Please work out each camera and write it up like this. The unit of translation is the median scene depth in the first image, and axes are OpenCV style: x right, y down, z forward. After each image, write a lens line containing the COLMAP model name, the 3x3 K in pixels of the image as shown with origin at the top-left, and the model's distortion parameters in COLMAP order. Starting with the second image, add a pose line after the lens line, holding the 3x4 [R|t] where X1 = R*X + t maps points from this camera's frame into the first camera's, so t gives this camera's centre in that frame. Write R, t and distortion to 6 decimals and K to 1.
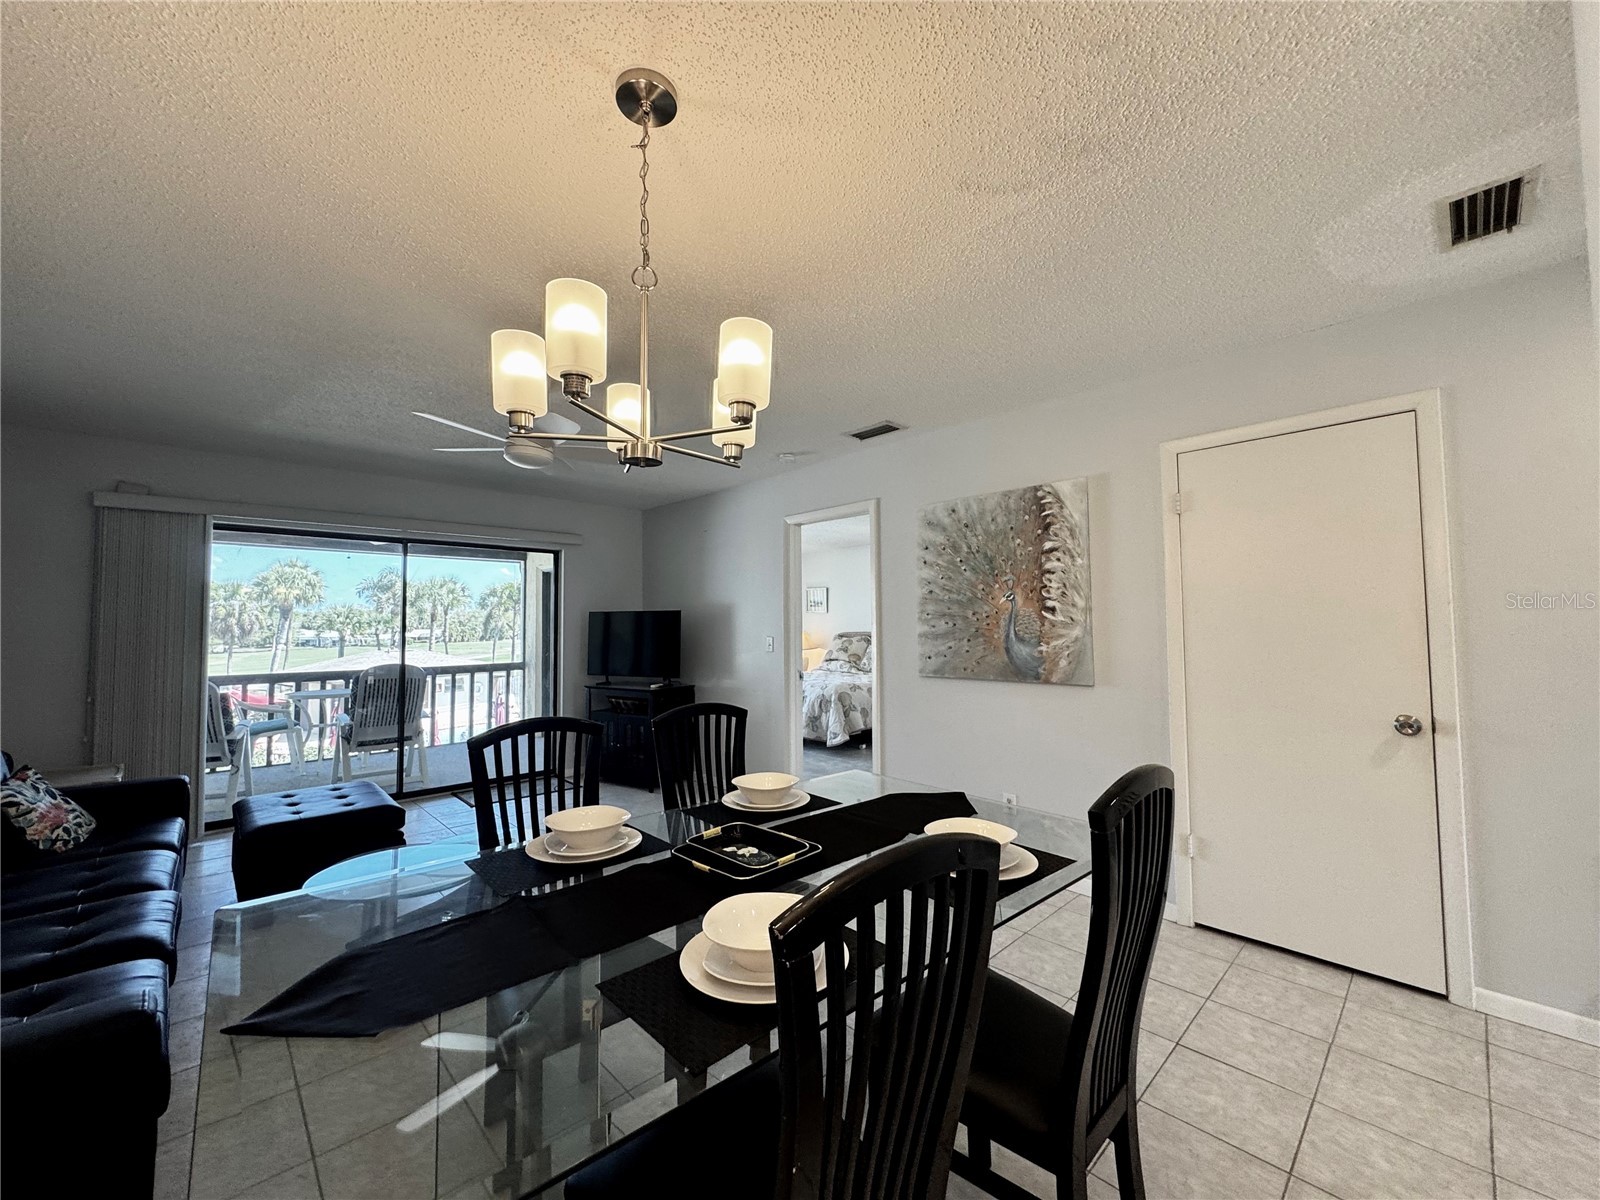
lens RADIAL K [[638.2, 0, 803.1], [0, 638.2, 600.0], [0, 0, 1]] dist [-0.003538, 0.000274]
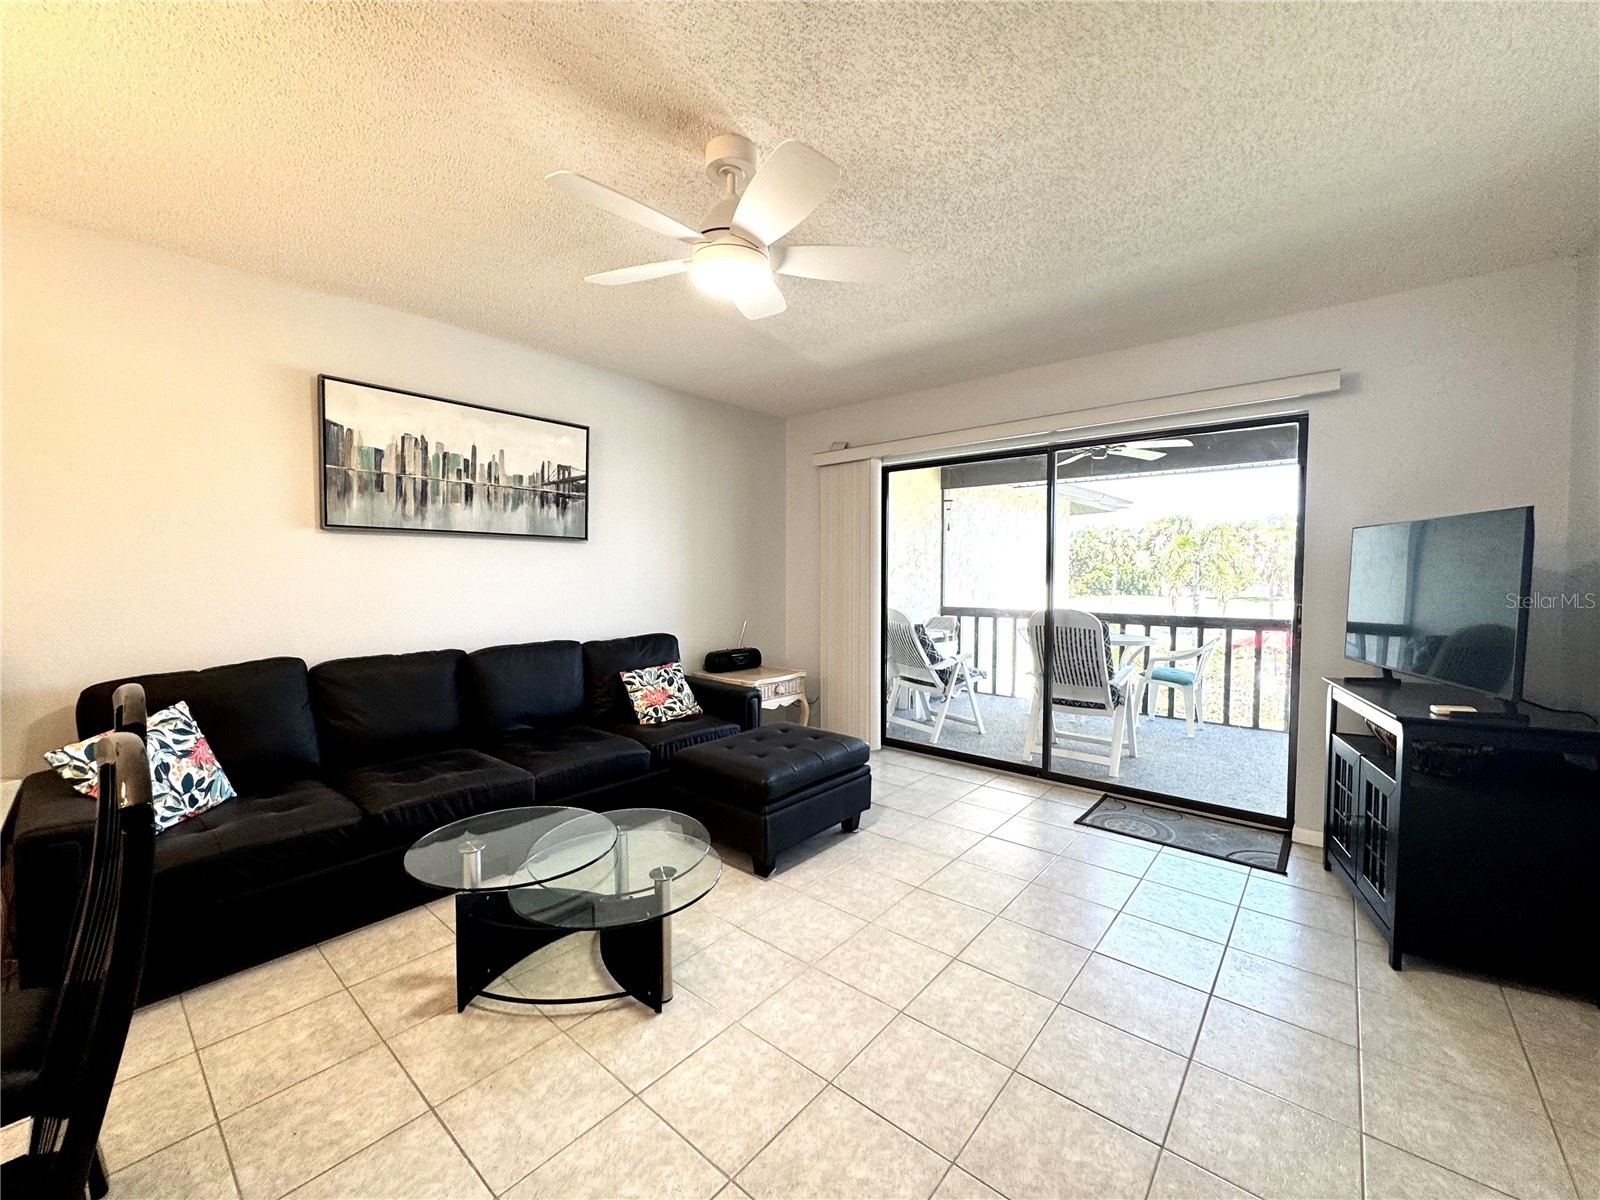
lens RADIAL K [[638.2, 0, 803.1], [0, 638.2, 597.9], [0, 0, 1]] dist [-0.003538, 0.000274]
pose [[0.104522, 0.046976, -0.993413, 0.153347], [0.044916, 0.997642, 0.051901, 0.045175], [0.993508, -0.050045, 0.102165, 0.816690]]
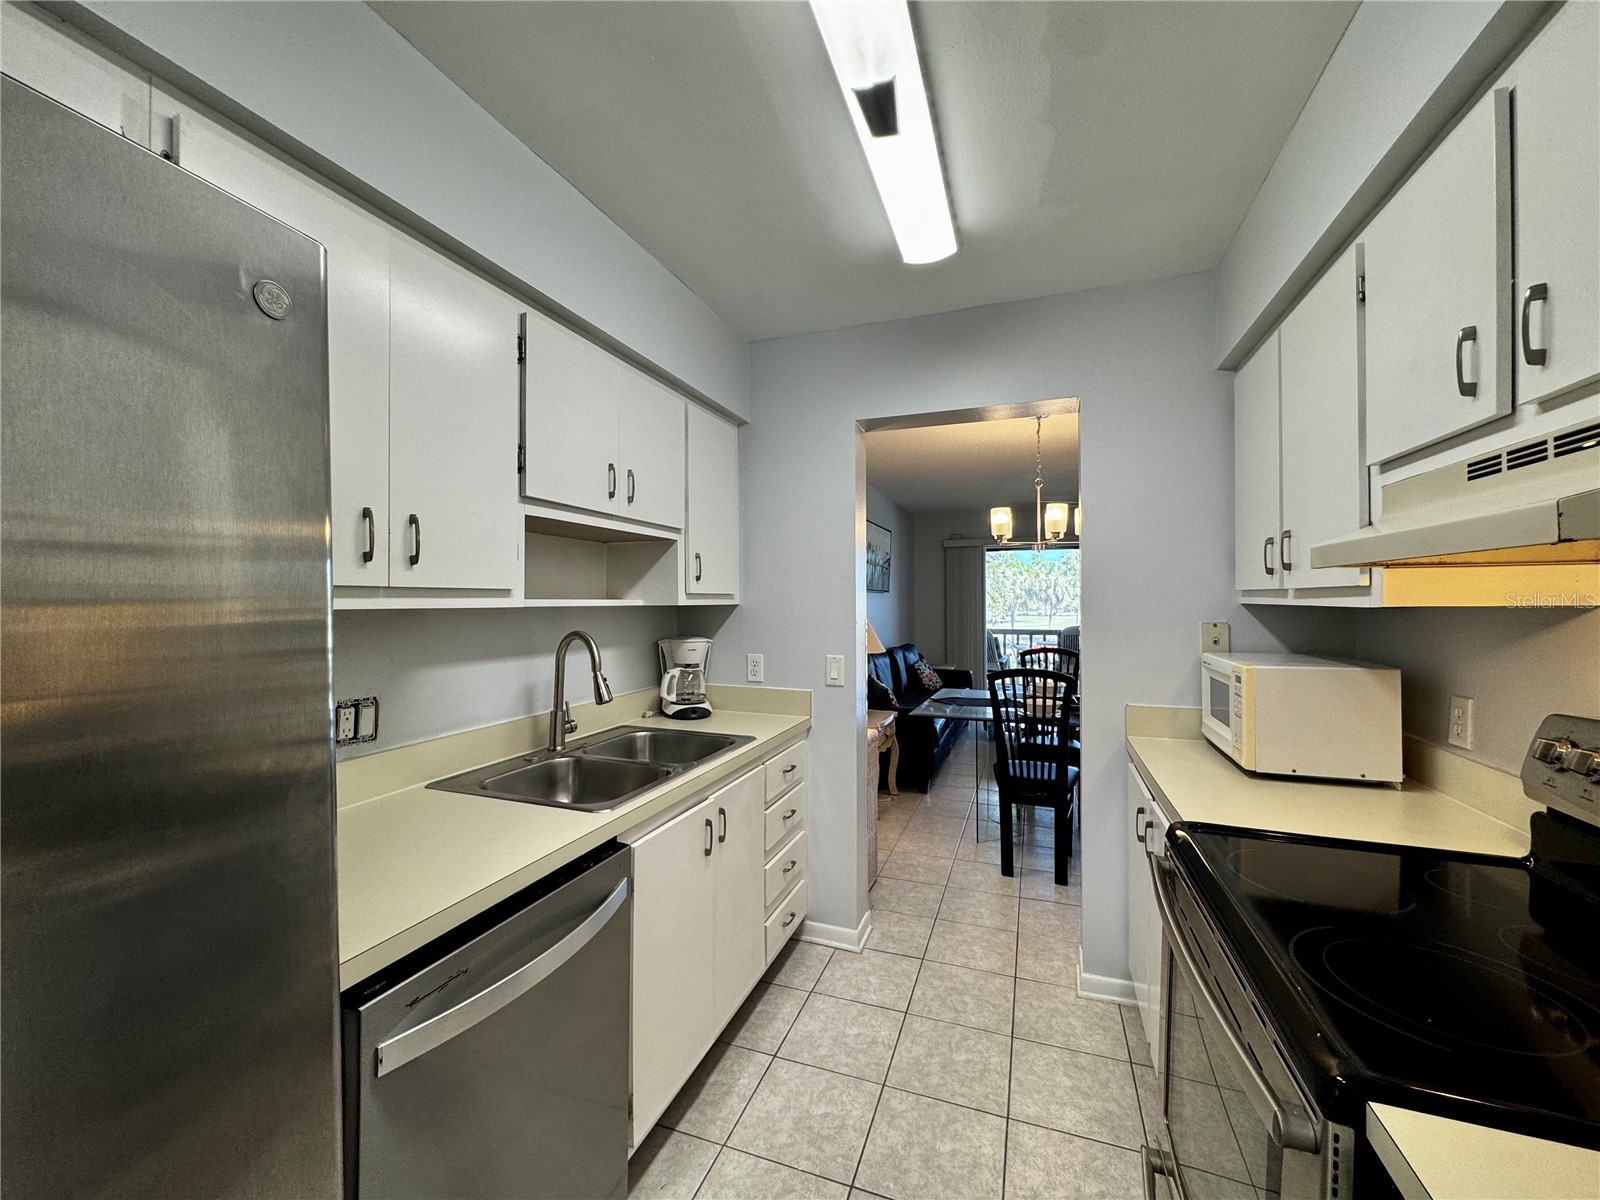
lens RADIAL K [[638.2, 0, 801.3], [0, 638.2, 596.8], [0, 0, 1]] dist [-0.003538, 0.000274]
pose [[0.440204, 0.000999, -0.897897, 0.558140], [0.039271, 0.999021, 0.020365, -0.034815], [0.897039, -0.044226, 0.439734, -0.361959]]
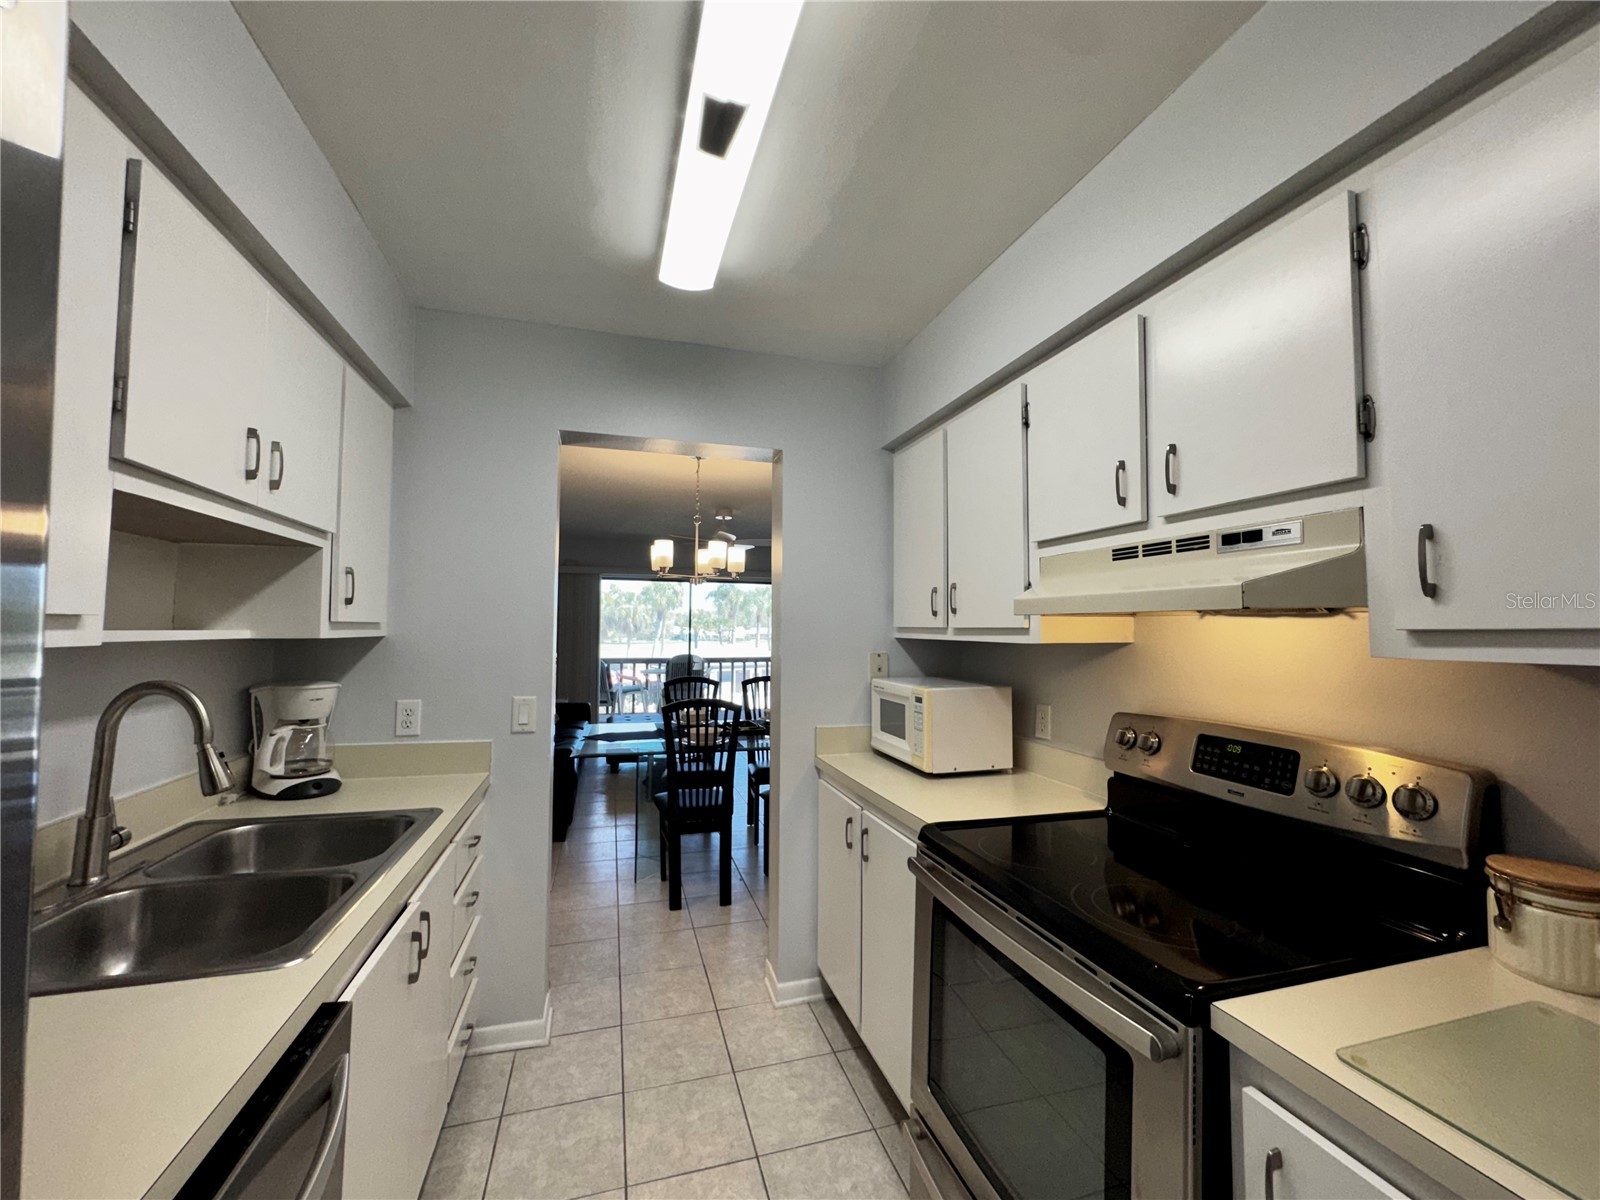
lens RADIAL K [[638.2, 0, 801.0], [0, 638.2, 596.7], [0, 0, 1]] dist [-0.003538, 0.000274]
pose [[0.890738, -0.008828, -0.454432, 0.465648], [0.005581, 0.999948, -0.008486, -0.040900], [0.454483, 0.005023, 0.890741, -0.427208]]
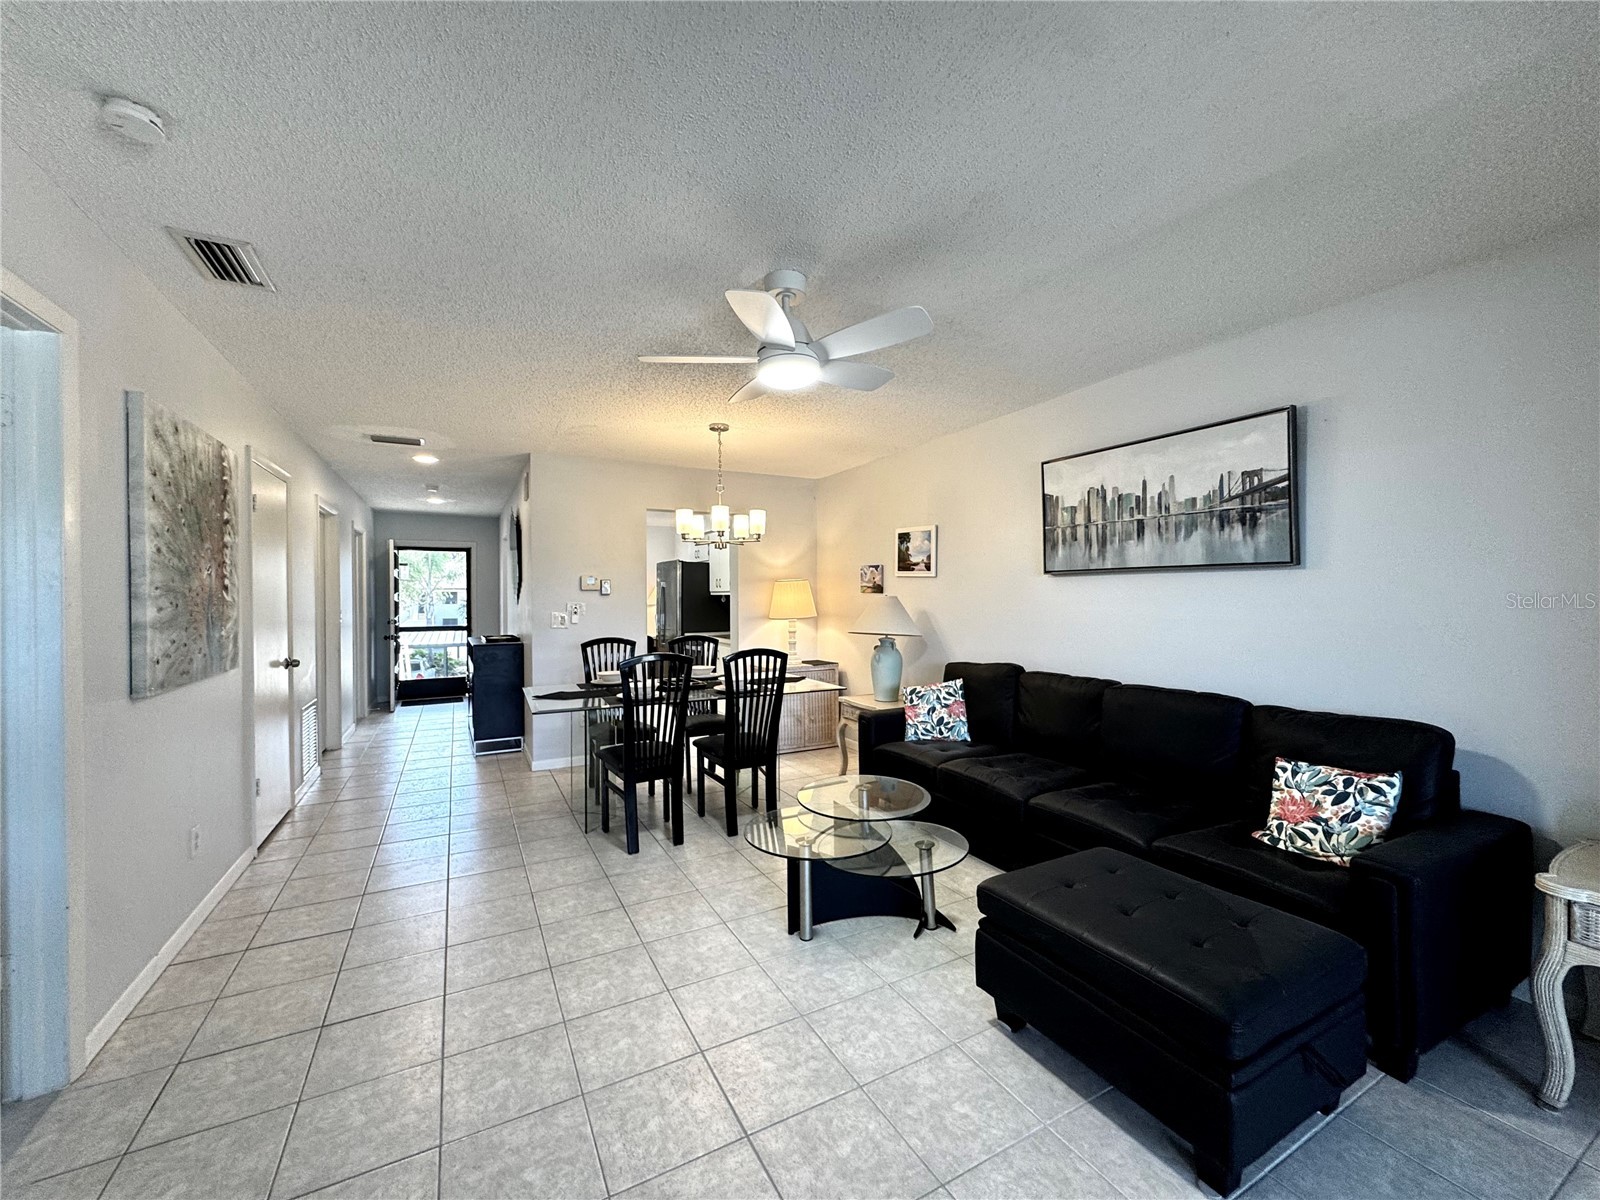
lens RADIAL K [[638.2, 0, 797.2], [0, 638.2, 598.9], [0, 0, 1]] dist [-0.003538, 0.000274]
pose [[-0.963124, 0.013399, 0.268723, -0.522689], [0.002074, 0.999099, -0.042384, 0.058309], [-0.269049, -0.040264, -0.962285, 1.401052]]
